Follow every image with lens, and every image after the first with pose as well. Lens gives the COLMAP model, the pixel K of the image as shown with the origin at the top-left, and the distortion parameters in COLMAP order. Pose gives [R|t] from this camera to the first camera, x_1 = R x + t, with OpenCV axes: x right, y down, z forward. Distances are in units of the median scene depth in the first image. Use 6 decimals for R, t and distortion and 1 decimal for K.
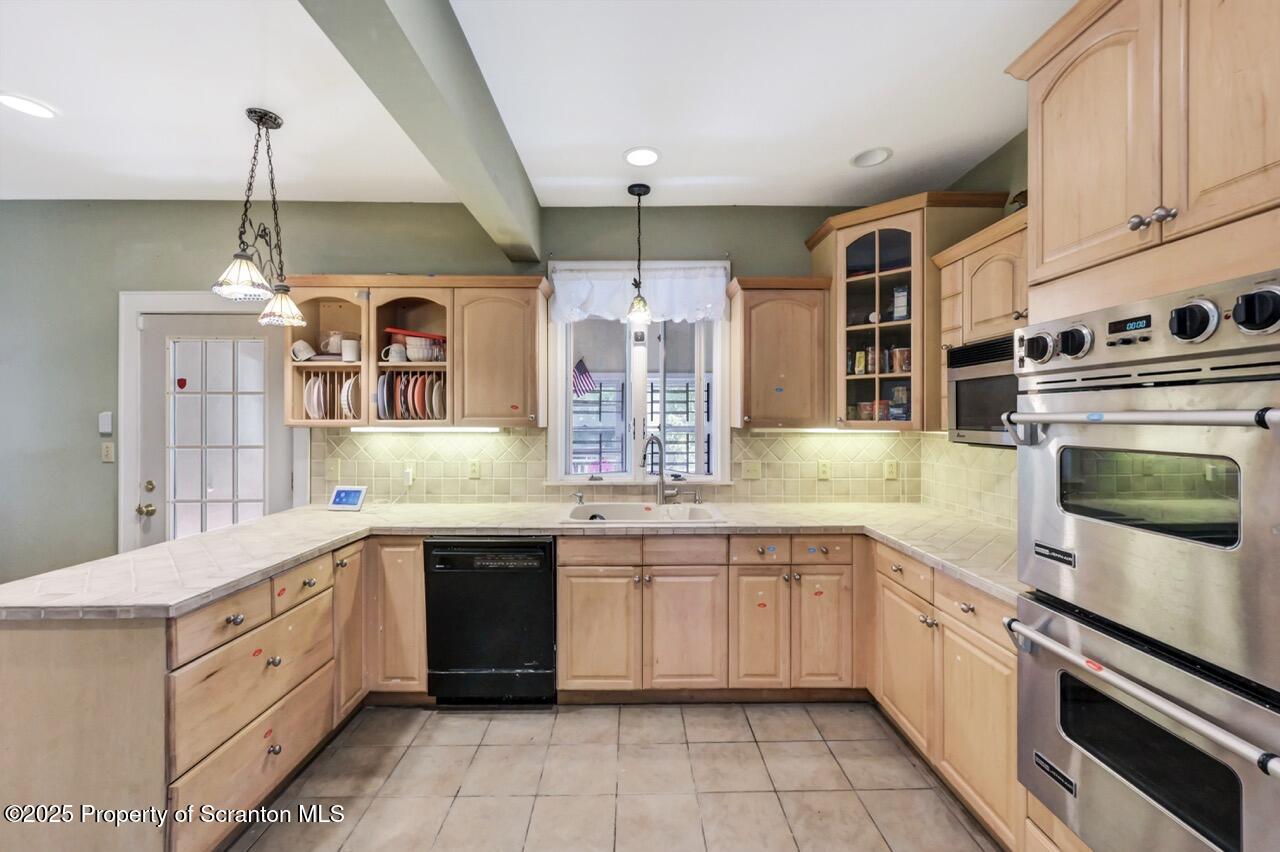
lens RADIAL K [[511.2, 0, 640.5], [0, 511.2, 417.2], [0, 0, 1]] dist [-0.001908, 0.001281]
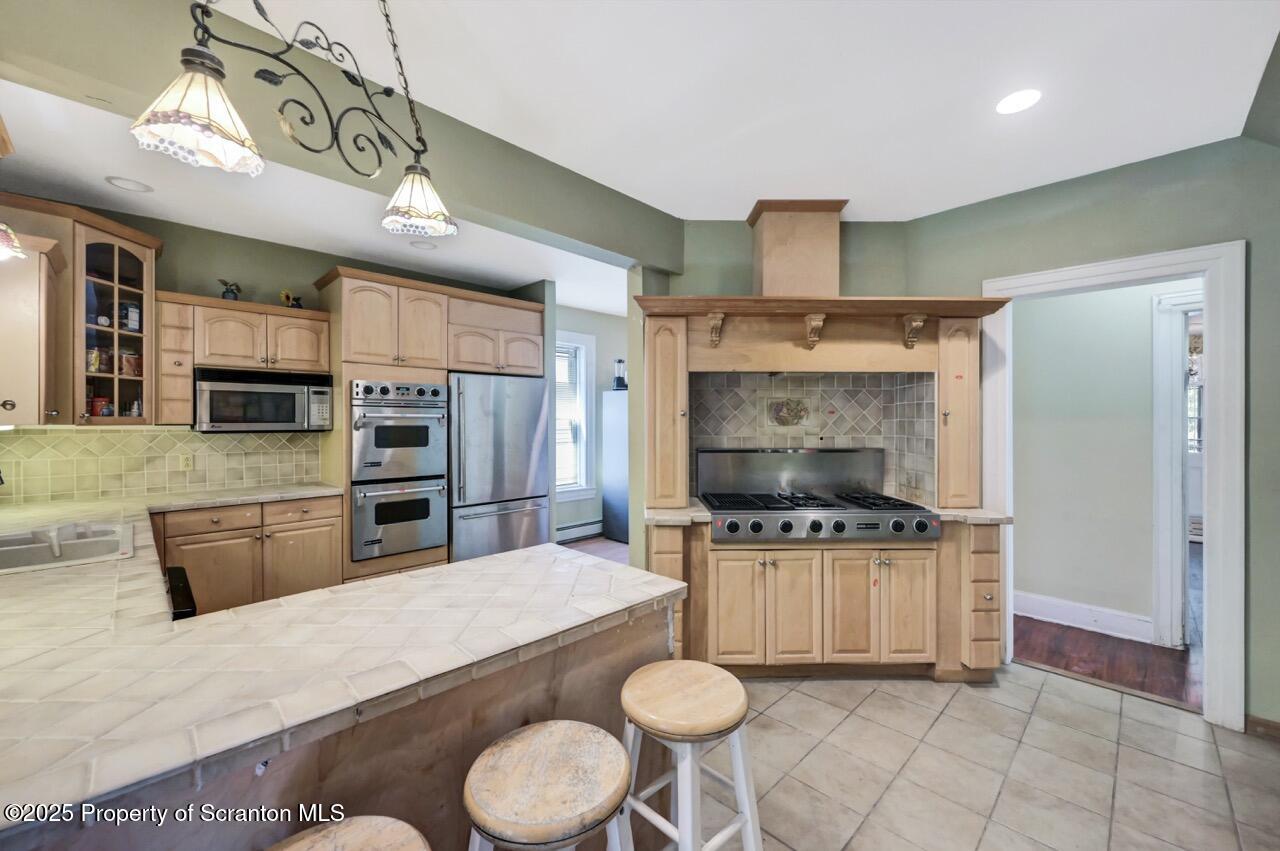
lens RADIAL K [[511.2, 0, 642.3], [0, 511.2, 421.8], [0, 0, 1]] dist [-0.001908, 0.001281]
pose [[-0.701180, -0.002362, 0.712980, -1.132322], [-0.001786, 0.999997, 0.001557, 0.014130], [-0.712982, -0.000181, -0.701183, 0.967836]]
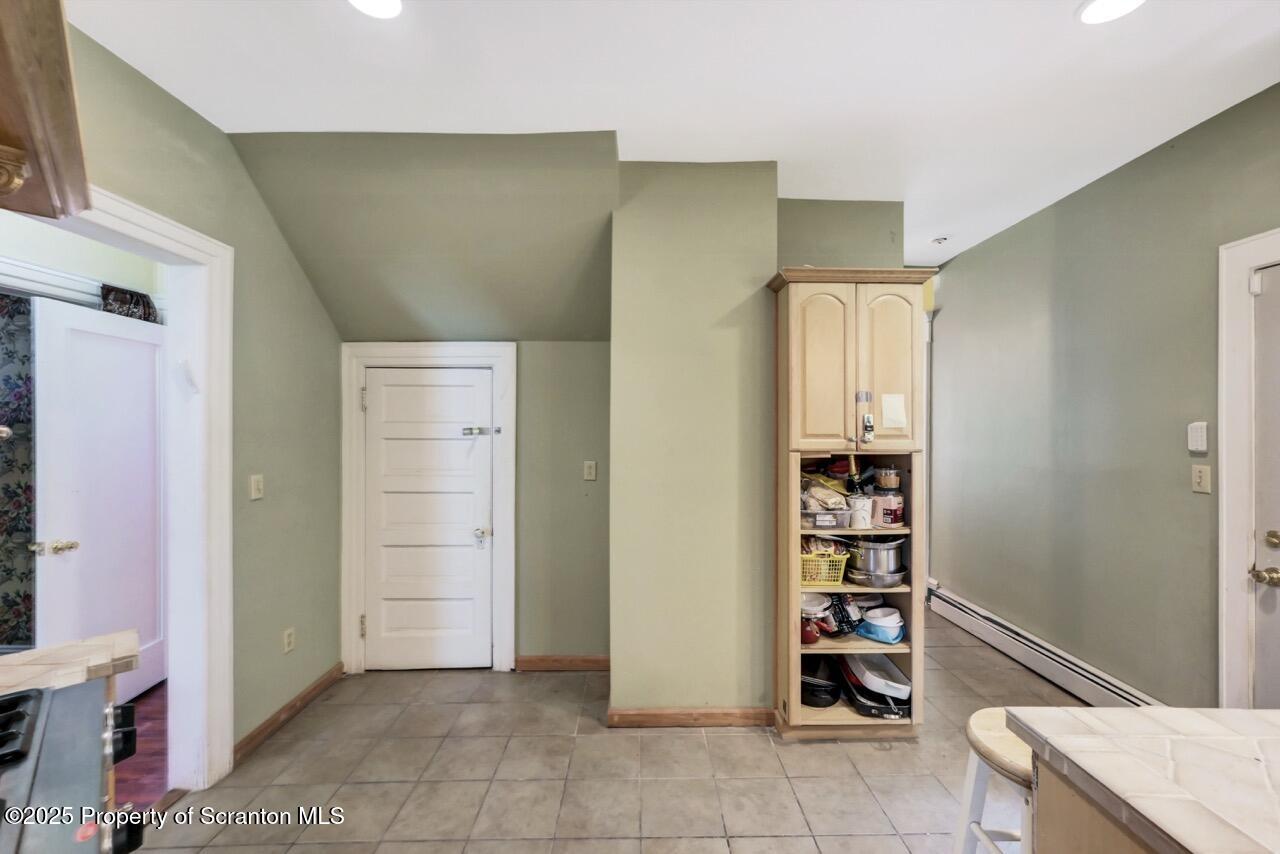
lens RADIAL K [[511.2, 0, 641.1], [0, 511.2, 425.9], [0, 0, 1]] dist [-0.001908, 0.001281]
pose [[0.001519, 0.001661, -0.999997, -0.273201], [-0.000049, 0.999999, 0.001661, -0.004861], [0.999999, 0.000047, 0.001519, 0.180778]]
